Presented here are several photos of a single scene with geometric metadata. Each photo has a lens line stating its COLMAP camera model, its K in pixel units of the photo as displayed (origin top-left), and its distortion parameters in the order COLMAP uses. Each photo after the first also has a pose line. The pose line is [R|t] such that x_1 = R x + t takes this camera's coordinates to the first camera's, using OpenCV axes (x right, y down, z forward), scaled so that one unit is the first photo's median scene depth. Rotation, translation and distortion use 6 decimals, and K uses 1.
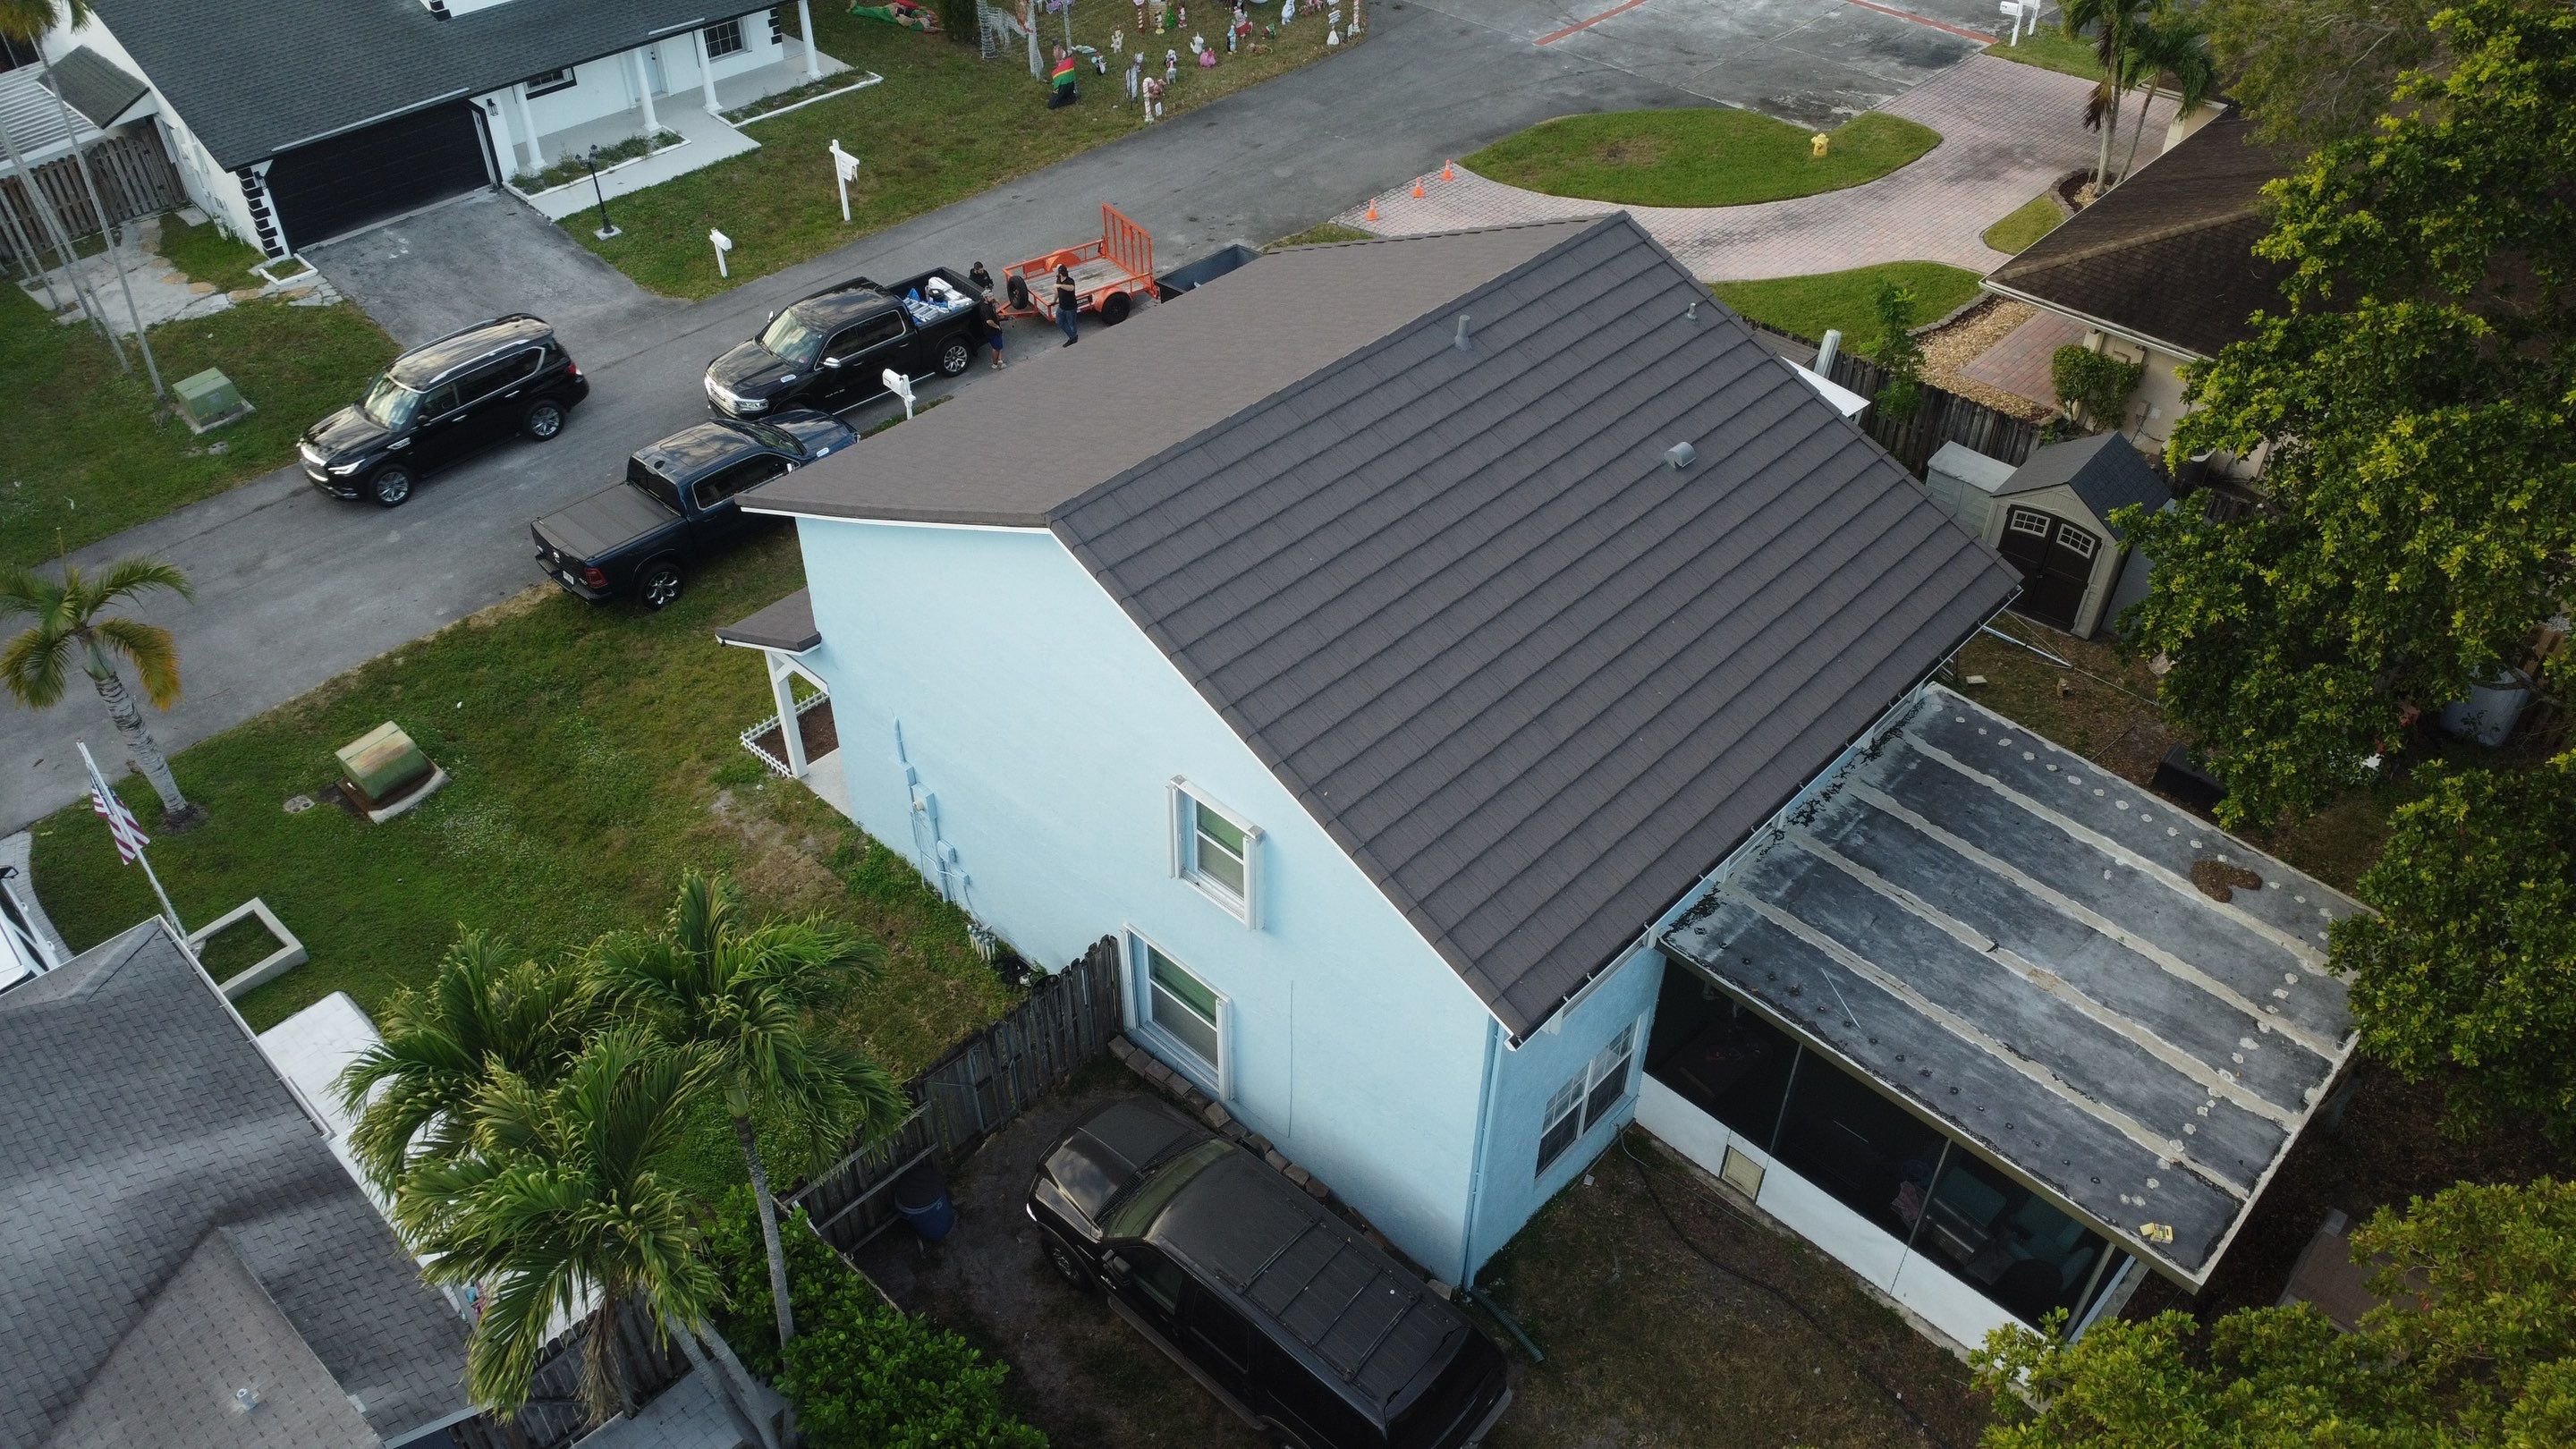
lens RADIAL K [[1865.1, 0, 1289.9], [0, 1865.1, 736.3], [0, 0, 1]] dist [-0.031364, -0.004224]
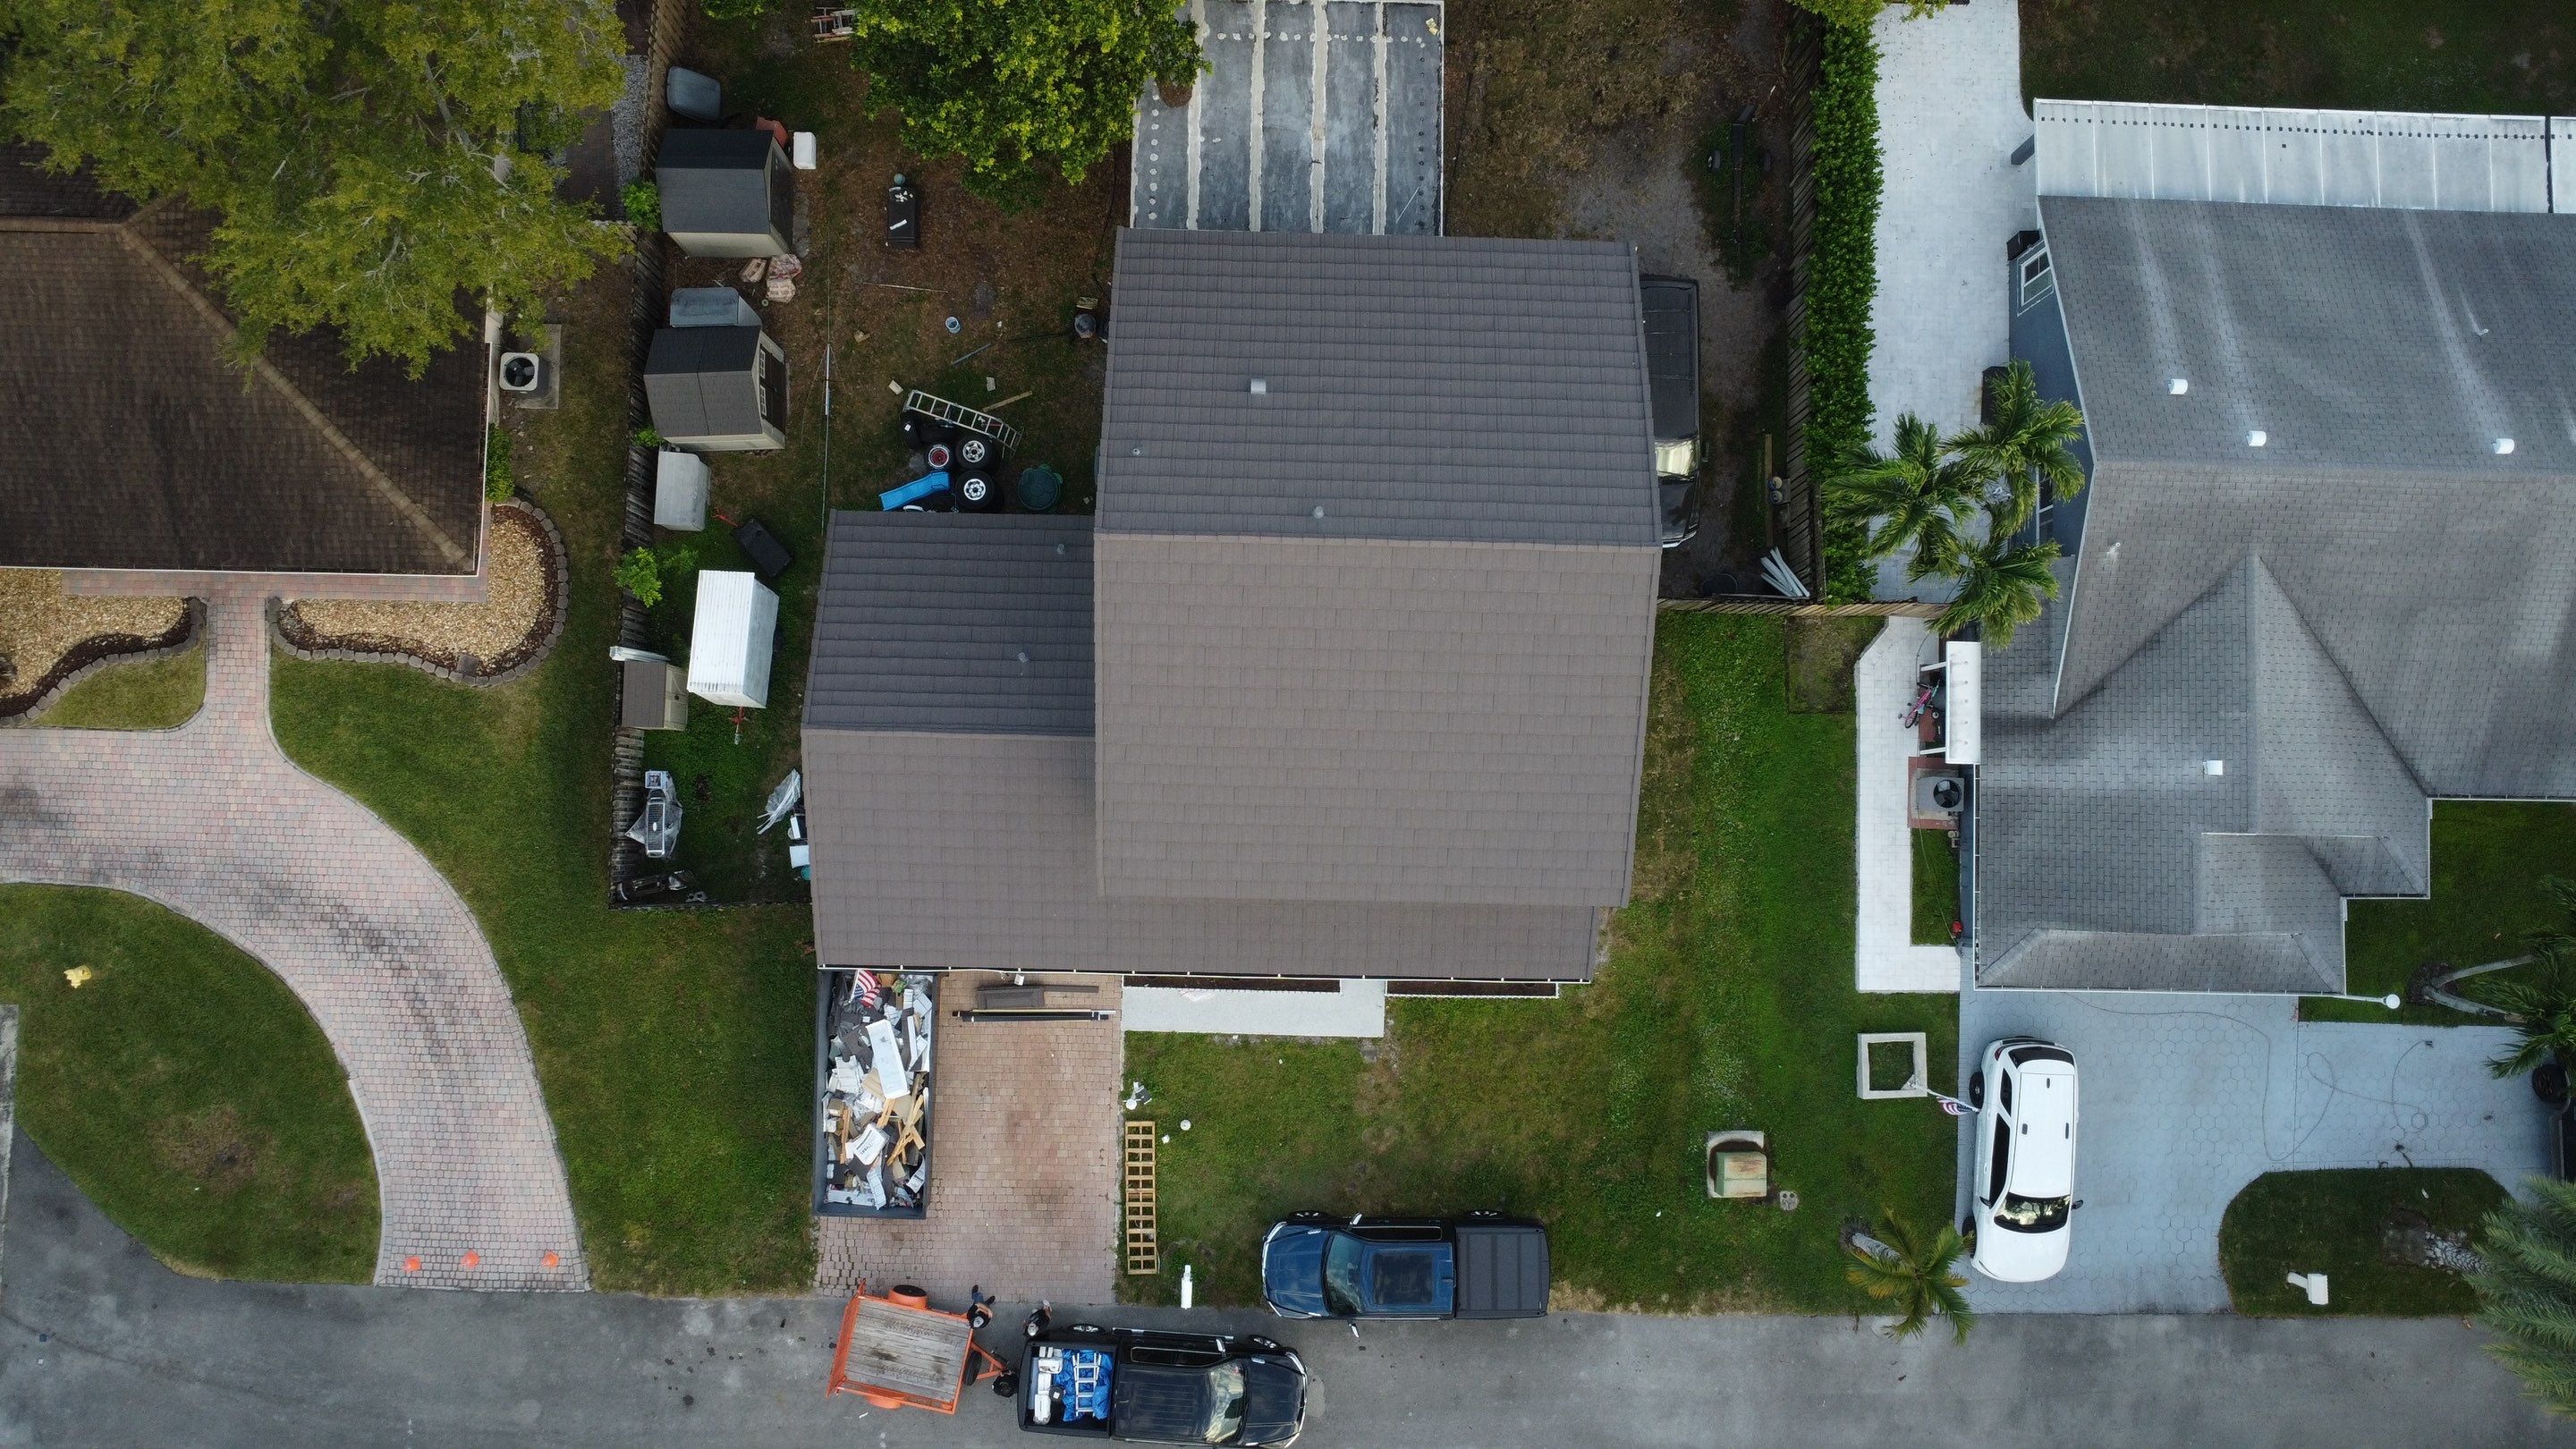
lens RADIAL K [[1865.1, 0, 1291.0], [0, 1865.1, 716.5], [0, 0, 1]] dist [-0.031364, -0.004224]
pose [[-0.670674, -0.741175, 0.029261, -0.036458], [0.459909, -0.384564, 0.800371, -0.934694], [-0.581962, 0.550246, 0.598790, 0.131430]]
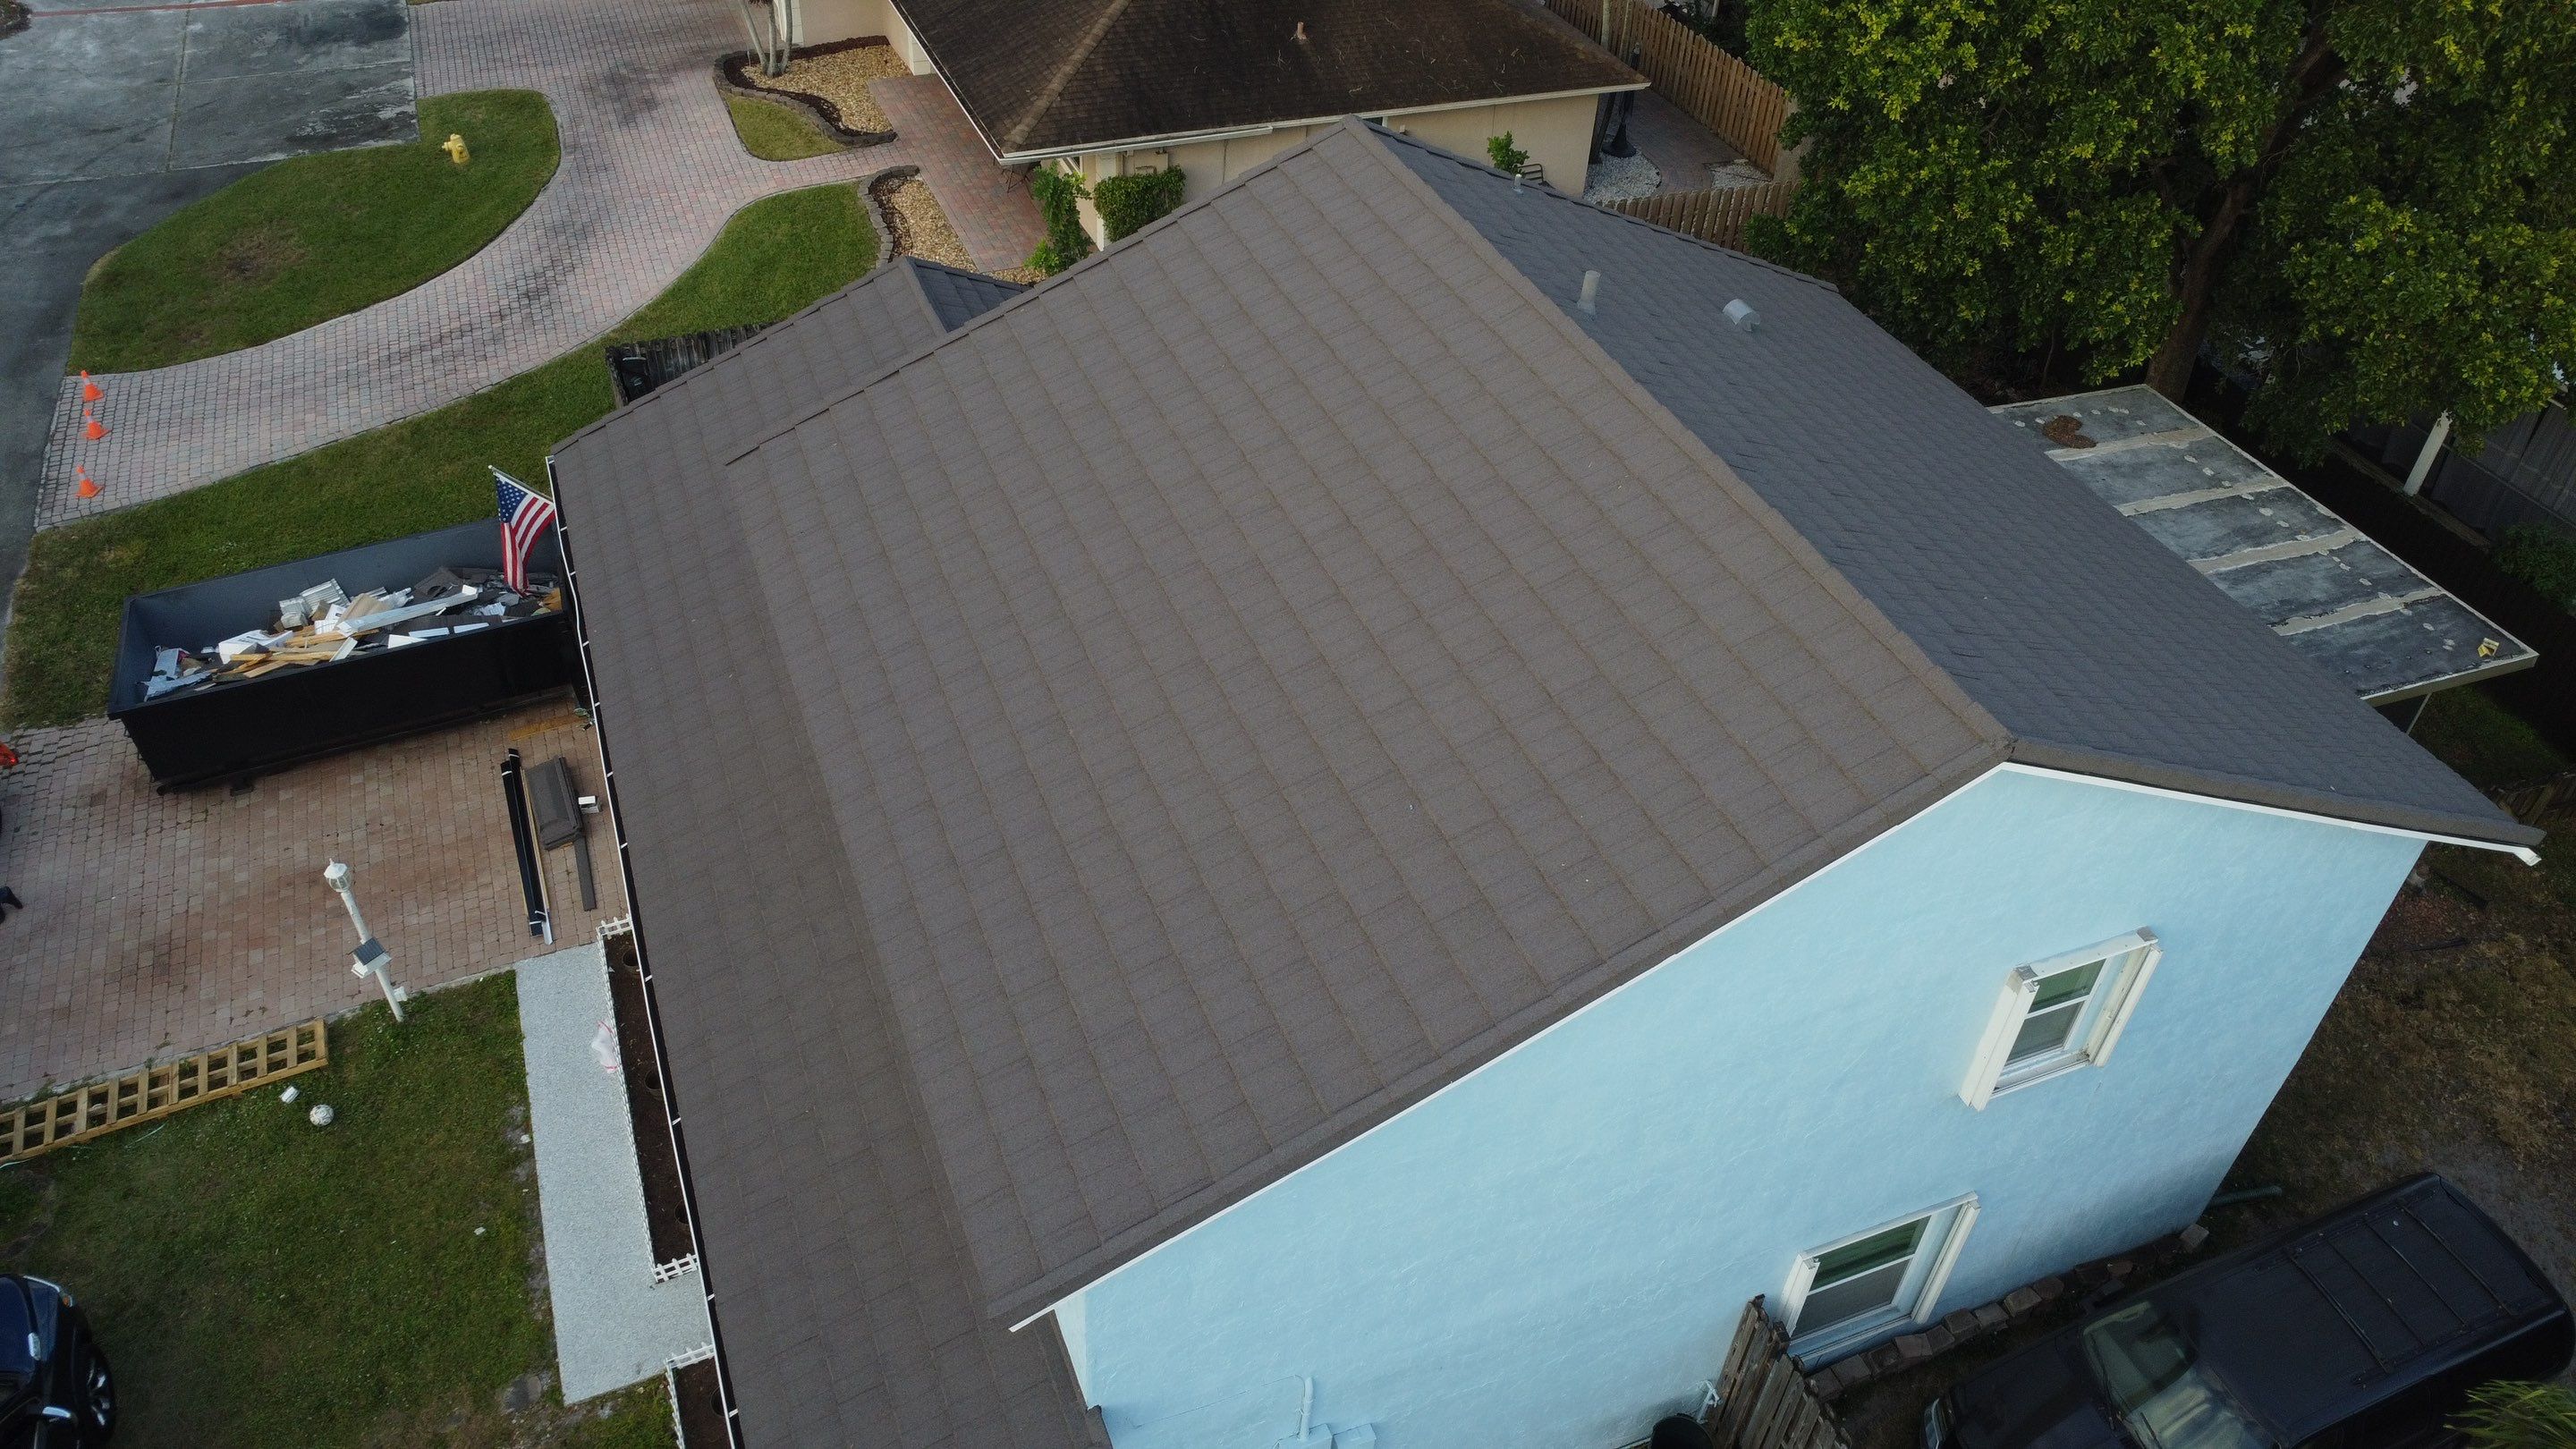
lens RADIAL K [[1865.1, 0, 1292.7], [0, 1865.1, 722.4], [0, 0, 1]] dist [-0.031364, -0.004224]
pose [[0.414002, -0.569464, 0.710150, -0.346741], [0.551694, 0.777508, 0.301853, -0.231120], [-0.724042, 0.266817, 0.636060, 0.424362]]
